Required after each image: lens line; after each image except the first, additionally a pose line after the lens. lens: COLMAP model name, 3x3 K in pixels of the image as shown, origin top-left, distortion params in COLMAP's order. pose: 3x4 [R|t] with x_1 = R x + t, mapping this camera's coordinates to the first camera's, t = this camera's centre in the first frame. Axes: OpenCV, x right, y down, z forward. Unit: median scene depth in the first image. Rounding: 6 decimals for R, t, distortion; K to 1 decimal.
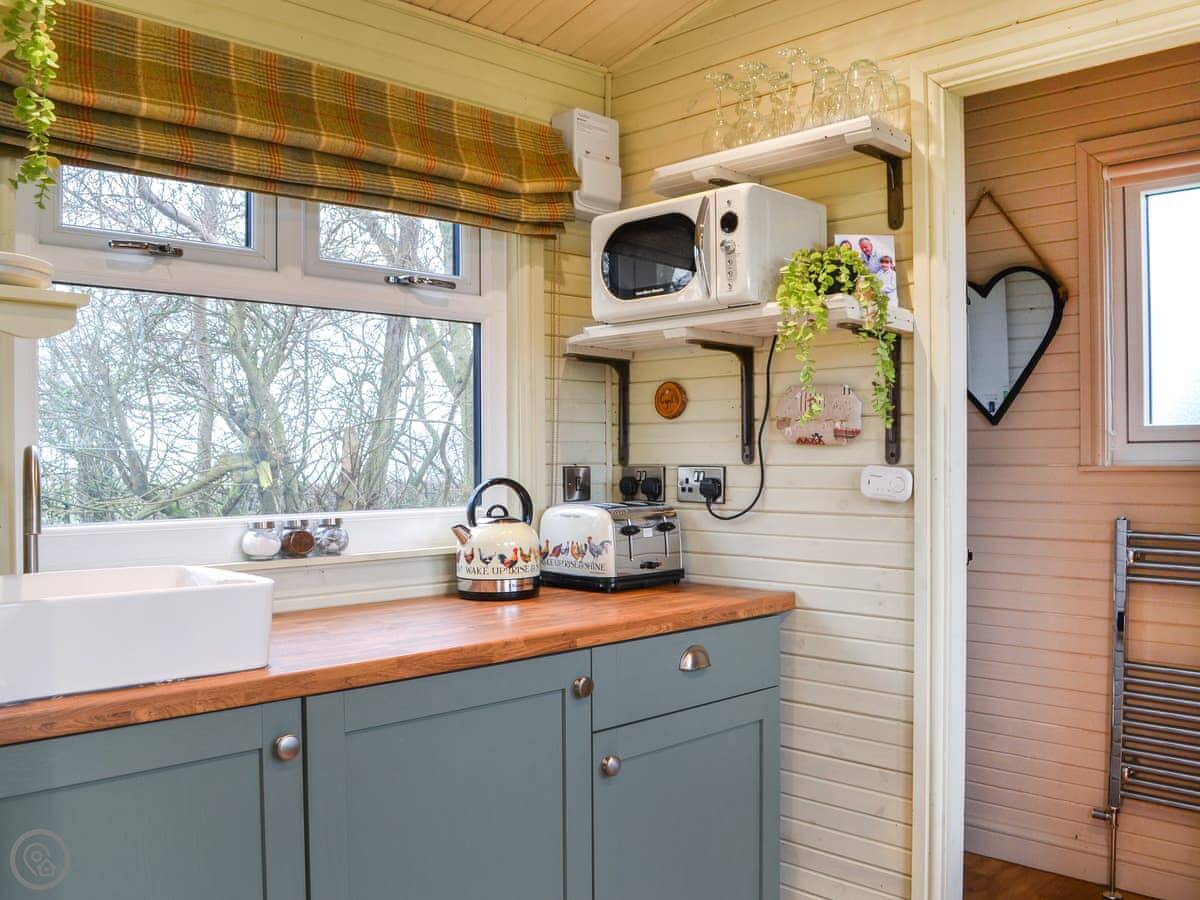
lens RADIAL K [[1102.1, 0, 583.3], [0, 1102.1, 489.4], [0, 0, 1]] dist [-0.071923, -0.006510]
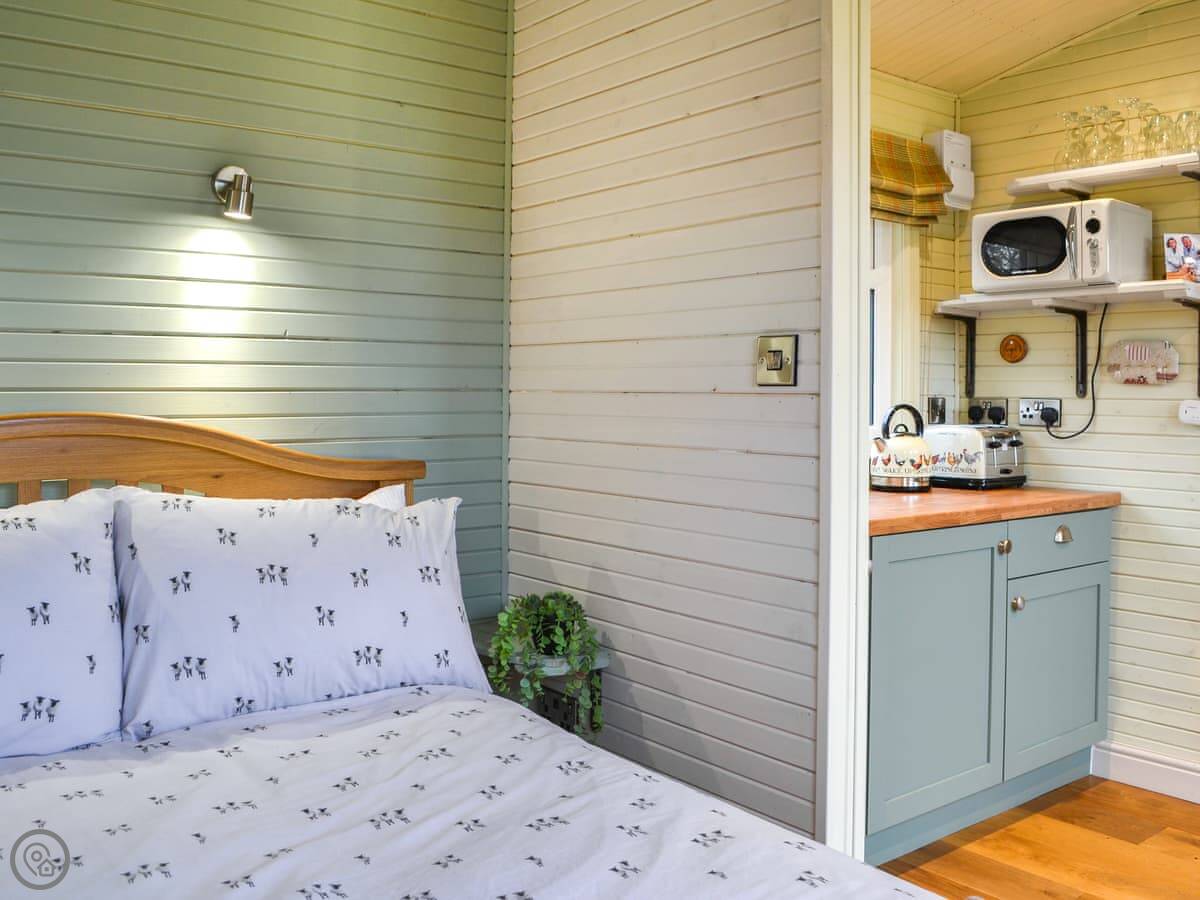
lens RADIAL K [[1102.7, 0, 603.0], [0, 1102.7, 398.0], [0, 0, 1]] dist [-0.078401, 0.000674]
pose [[0.994436, 0.018836, -0.103643, -0.299040], [-0.021438, 0.999481, -0.024057, 0.022051], [0.103136, 0.026145, 0.994324, -0.387179]]
